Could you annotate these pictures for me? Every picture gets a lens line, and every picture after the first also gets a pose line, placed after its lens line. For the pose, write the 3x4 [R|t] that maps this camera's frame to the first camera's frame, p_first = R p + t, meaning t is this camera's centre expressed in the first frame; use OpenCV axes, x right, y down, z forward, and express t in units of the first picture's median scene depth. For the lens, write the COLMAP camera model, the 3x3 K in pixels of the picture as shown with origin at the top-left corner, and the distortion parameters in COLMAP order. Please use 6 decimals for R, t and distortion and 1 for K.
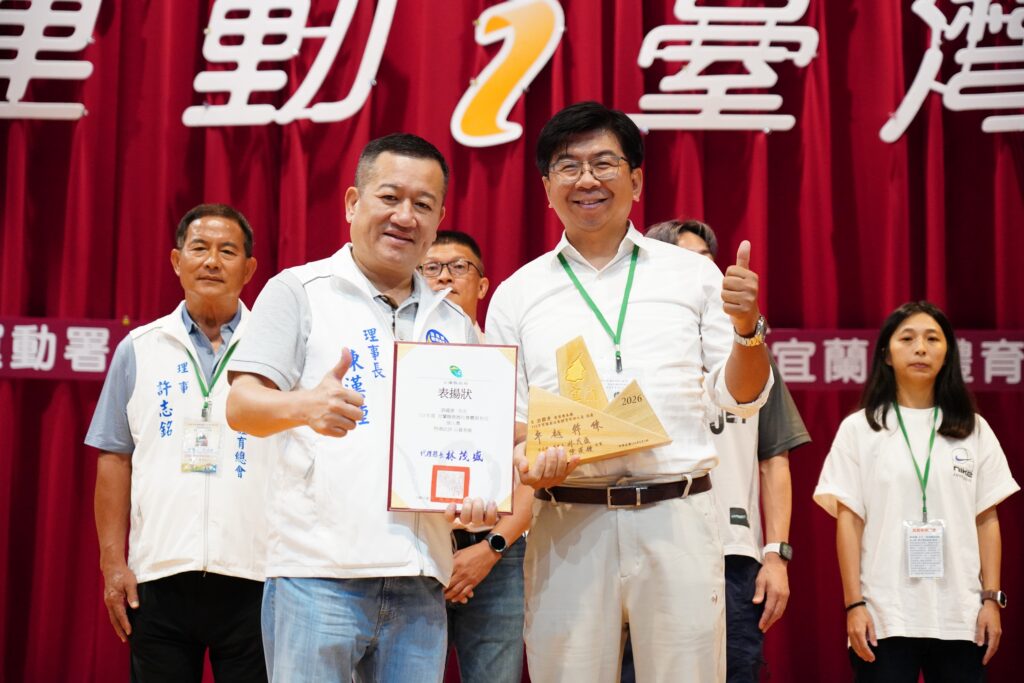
lens RADIAL K [[2199.2, 0, 519.2], [0, 2199.2, 387.8], [0, 0, 1]] dist [0.037227, 0.000000]
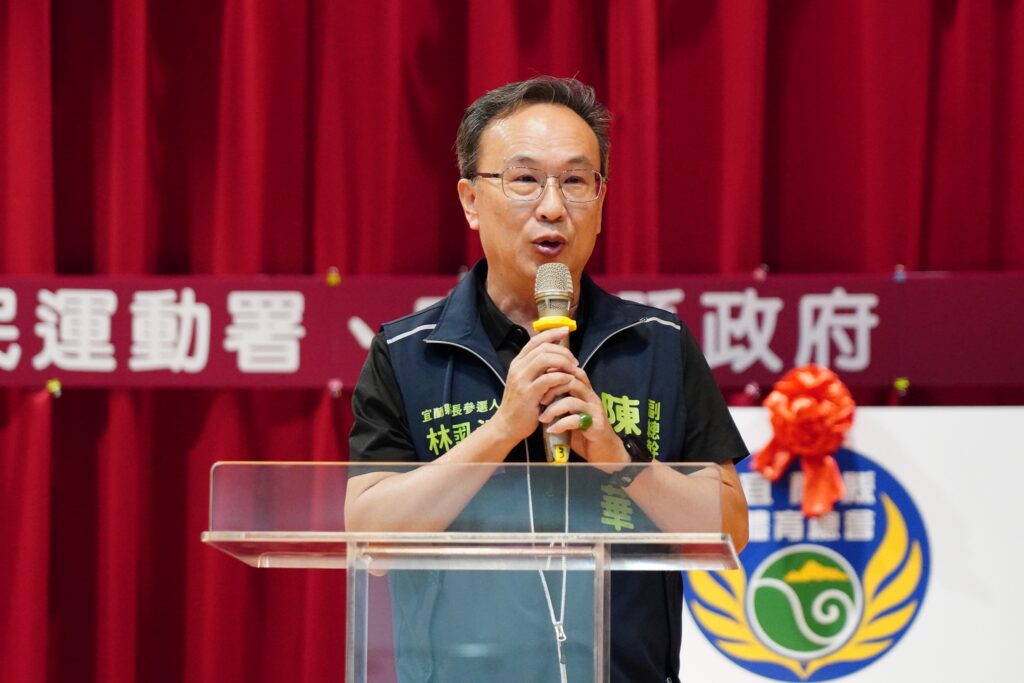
lens RADIAL K [[4737.6, 0, 509.6], [0, 4737.6, 347.4], [0, 0, 1]] dist [0.143963, 0.000000]
pose [[0.989469, -0.026745, -0.142253, 0.030852], [0.027106, 0.999632, 0.000601, -0.012355], [0.142185, -0.004451, 0.989830, -0.154924]]
